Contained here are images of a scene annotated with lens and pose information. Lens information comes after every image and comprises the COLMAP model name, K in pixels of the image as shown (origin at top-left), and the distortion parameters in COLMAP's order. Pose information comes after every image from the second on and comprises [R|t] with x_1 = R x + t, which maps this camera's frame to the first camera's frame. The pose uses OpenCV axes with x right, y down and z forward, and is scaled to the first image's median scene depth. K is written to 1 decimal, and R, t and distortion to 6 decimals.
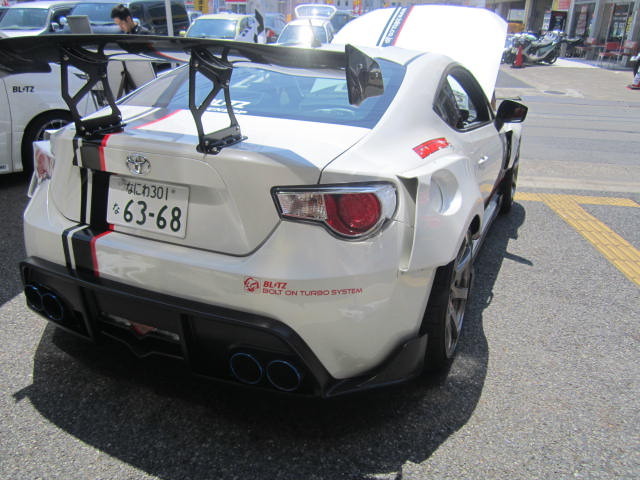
lens RADIAL K [[524.9, 0, 320.6], [0, 524.9, 238.8], [0, 0, 1]] dist [-0.029966, -0.007330]
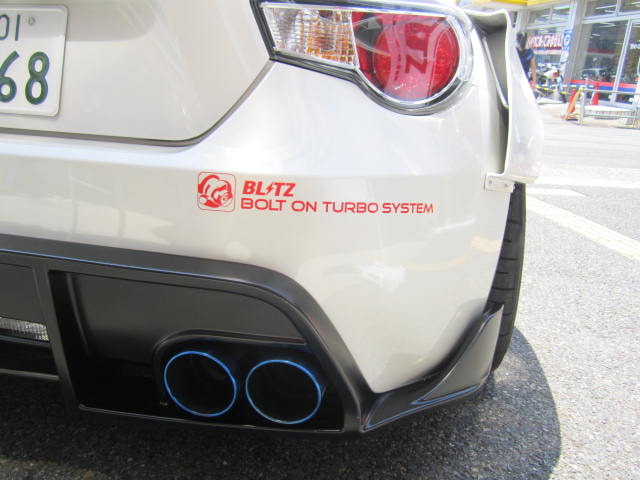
lens RADIAL K [[524.9, 0, 319.8], [0, 524.9, 241.8], [0, 0, 1]] dist [-0.029966, -0.007330]
pose [[0.980322, -0.028553, 0.195327, -0.125144], [0.039451, 0.997860, -0.052135, 0.148994], [-0.193420, 0.058815, 0.979352, 0.513811]]
